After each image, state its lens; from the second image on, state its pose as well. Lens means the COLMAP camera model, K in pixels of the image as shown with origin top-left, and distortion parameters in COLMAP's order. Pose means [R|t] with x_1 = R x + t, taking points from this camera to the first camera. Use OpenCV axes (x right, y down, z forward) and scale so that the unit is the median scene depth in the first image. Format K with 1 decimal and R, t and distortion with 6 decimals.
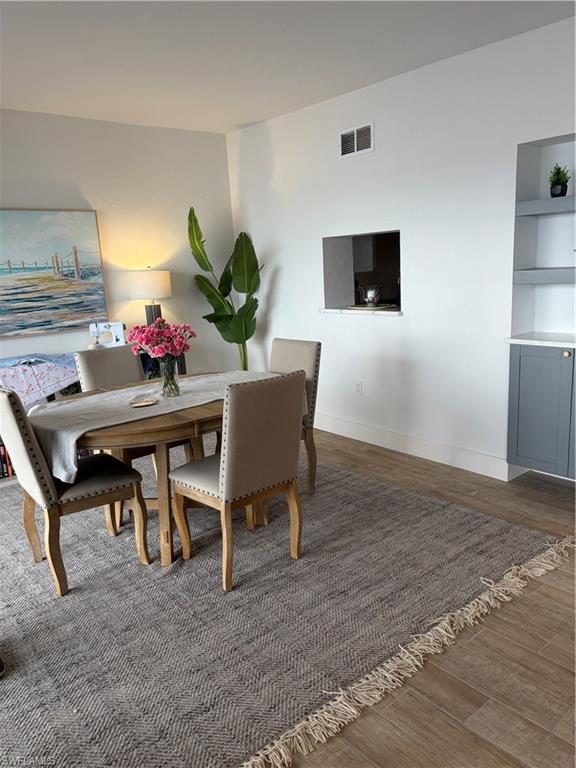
lens RADIAL K [[580.3, 0, 289.2], [0, 580.3, 383.3], [0, 0, 1]] dist [0.042817, -0.045106]
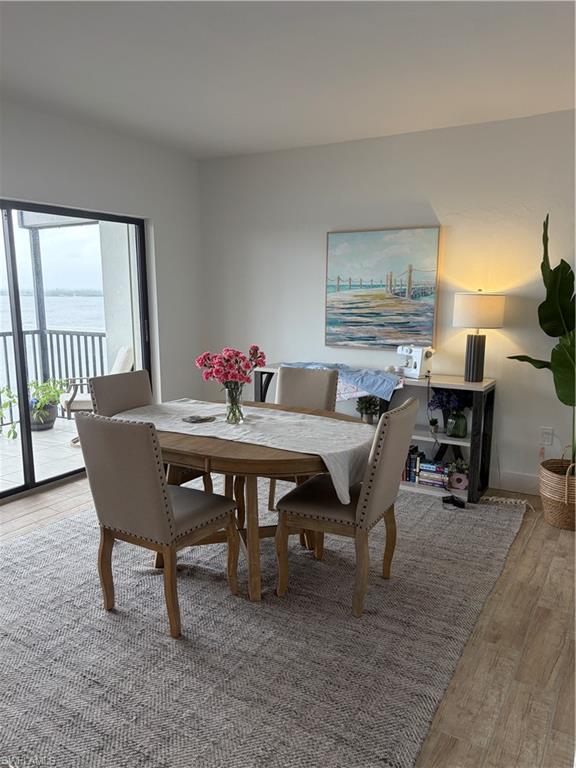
lens RADIAL K [[580.3, 0, 295.3], [0, 580.3, 385.1], [0, 0, 1]] dist [0.042817, -0.045106]
pose [[0.324966, 0.207385, -0.922707, 0.512985], [-0.209233, 0.967249, 0.143707, -0.143437], [0.922290, 0.146361, 0.357715, 0.518149]]
